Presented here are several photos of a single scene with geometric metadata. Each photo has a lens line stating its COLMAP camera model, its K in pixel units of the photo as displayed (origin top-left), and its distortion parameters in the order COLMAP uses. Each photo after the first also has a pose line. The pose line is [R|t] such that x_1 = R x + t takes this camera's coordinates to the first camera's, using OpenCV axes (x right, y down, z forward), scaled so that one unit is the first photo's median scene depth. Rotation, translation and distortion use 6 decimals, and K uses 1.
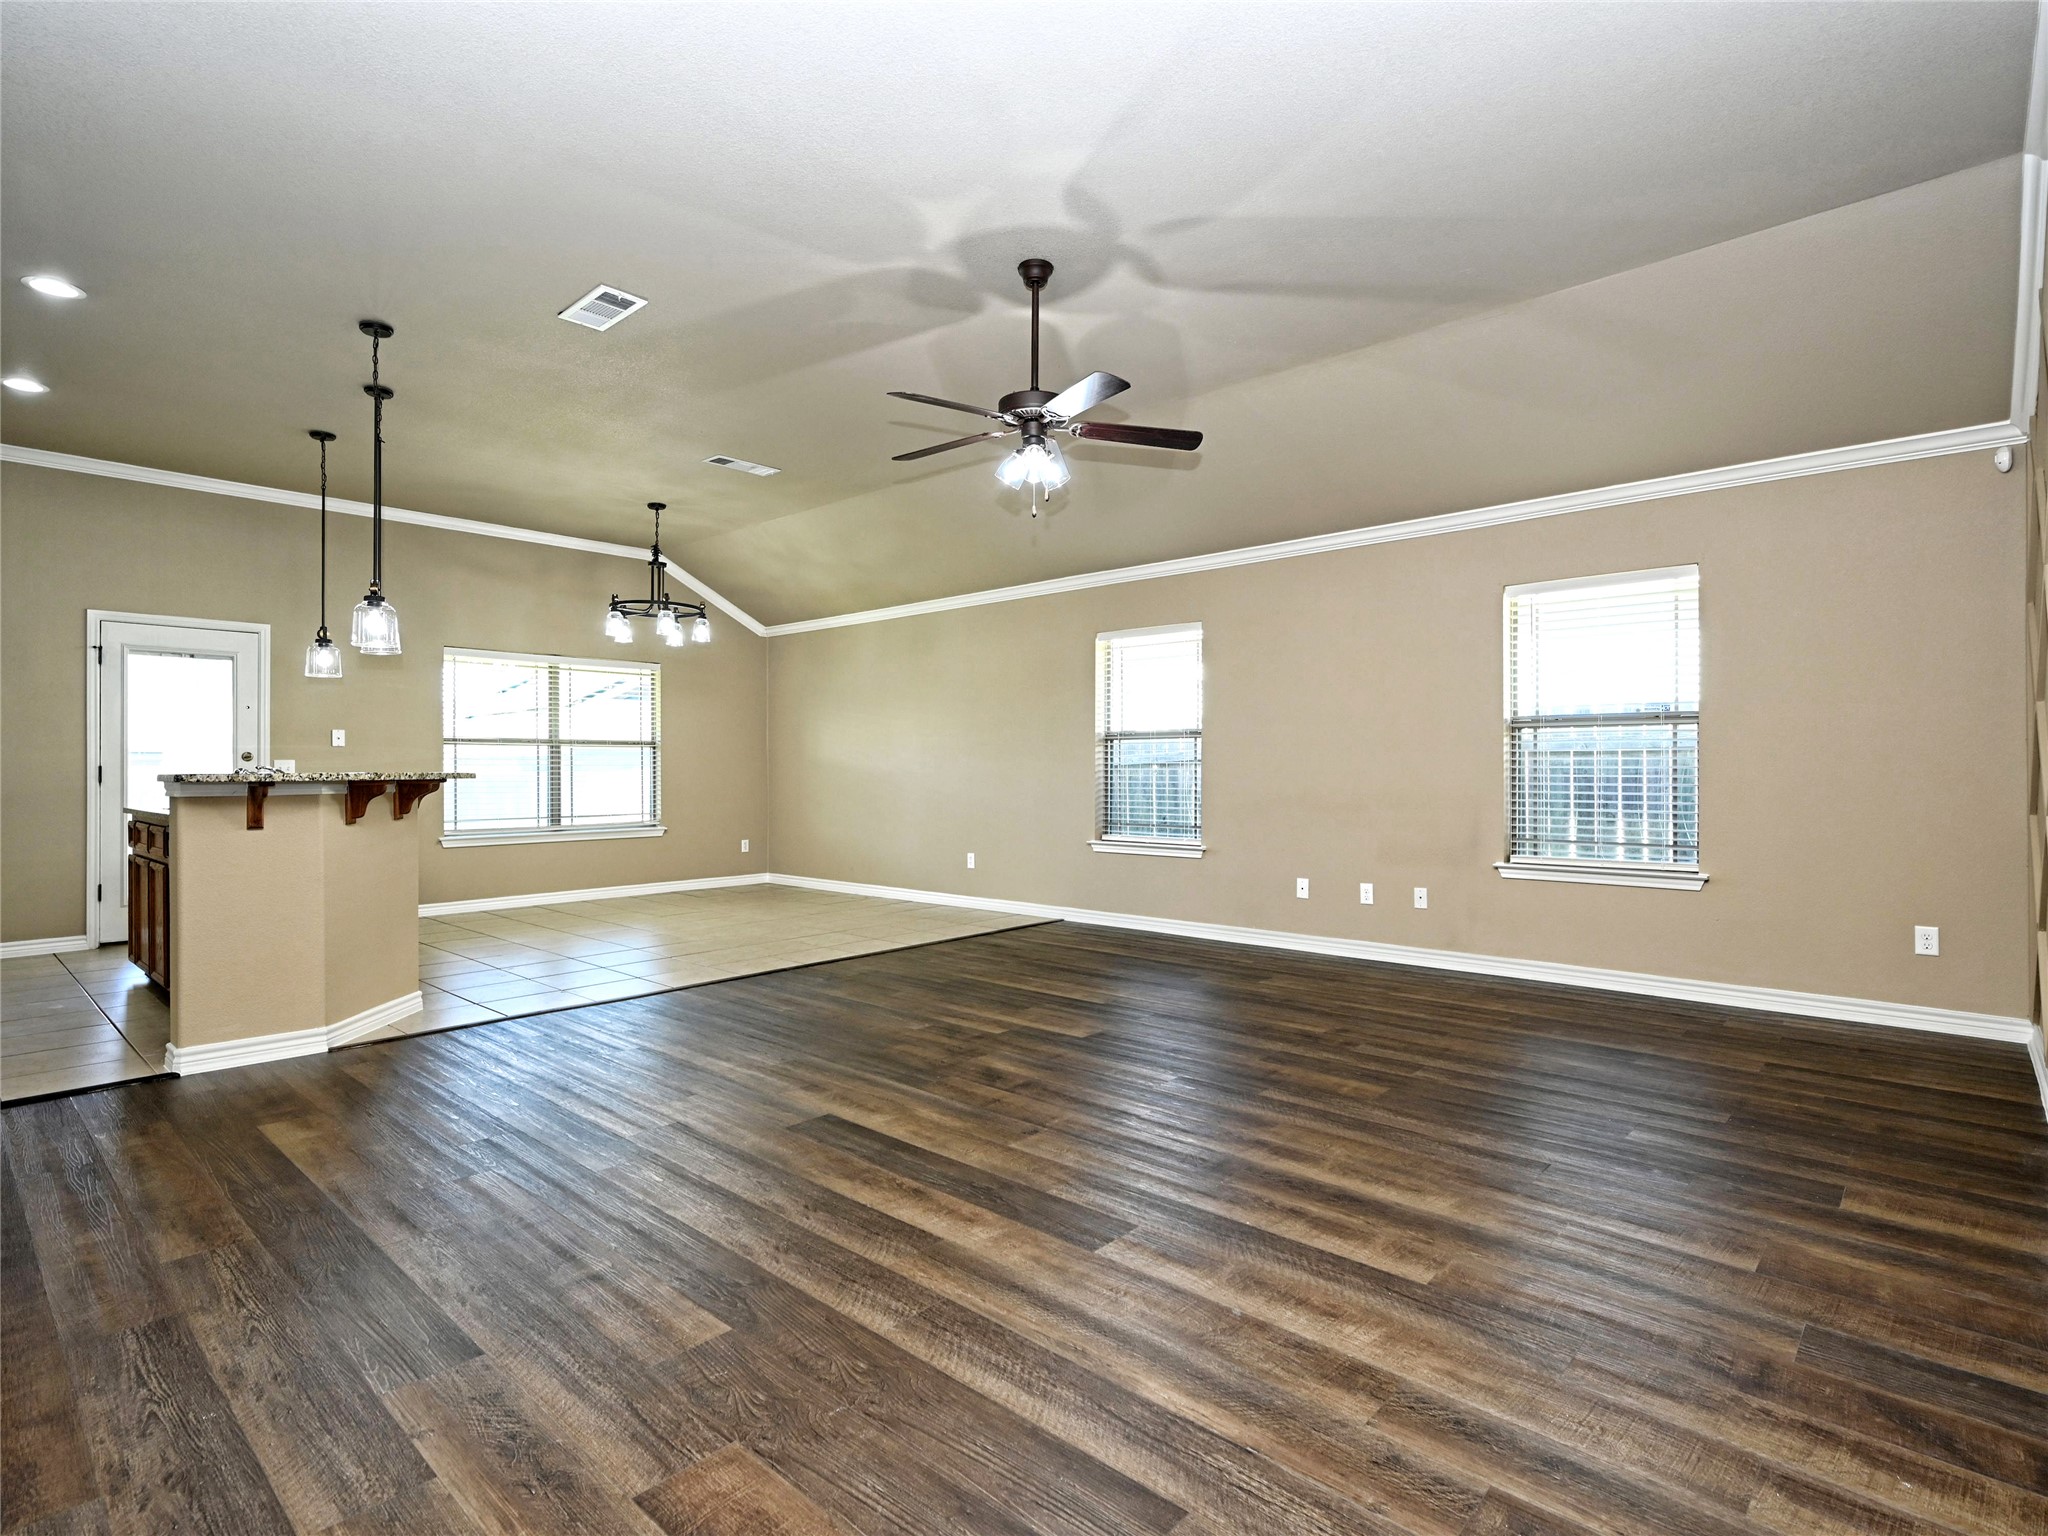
lens RADIAL K [[1032.5, 0, 1023.4], [0, 1032.5, 773.5], [0, 0, 1]] dist [0.014973, -0.001201]
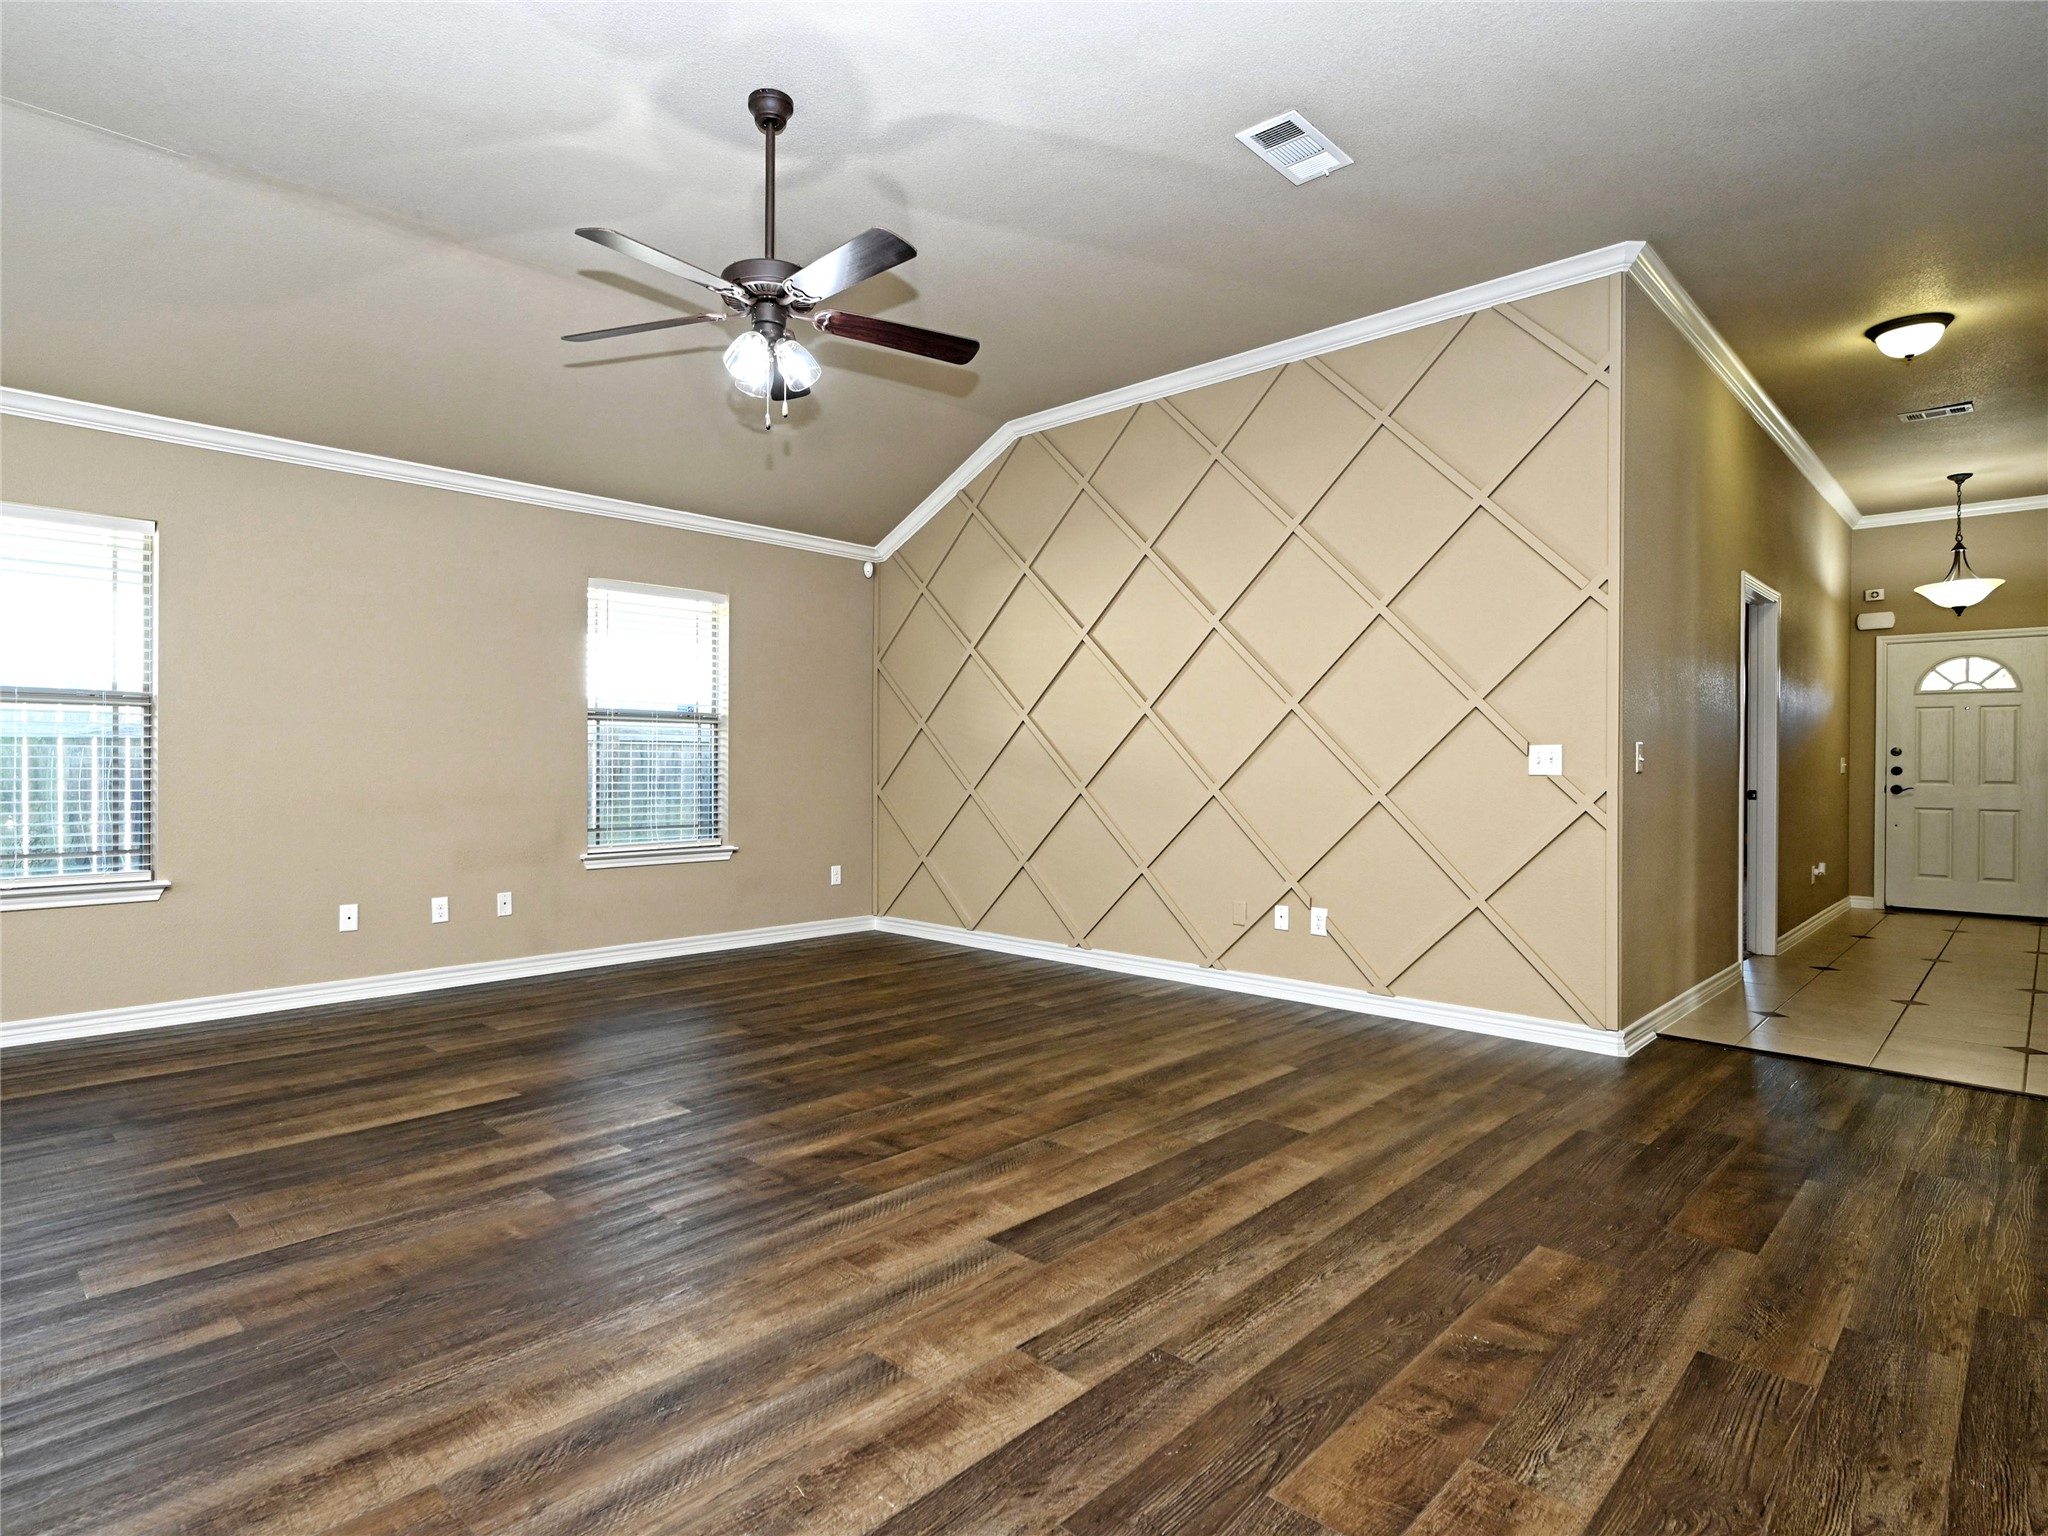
lens RADIAL K [[1093.8, 0, 974.0], [0, 1093.8, 758.2], [0, 0, 1]] dist [-0.011192, 0.002316]
pose [[0.040753, 0.010415, 0.999115, -0.982626], [0.000942, 0.999945, -0.010462, 0.009712], [-0.999169, 0.001367, 0.040741, 1.027281]]
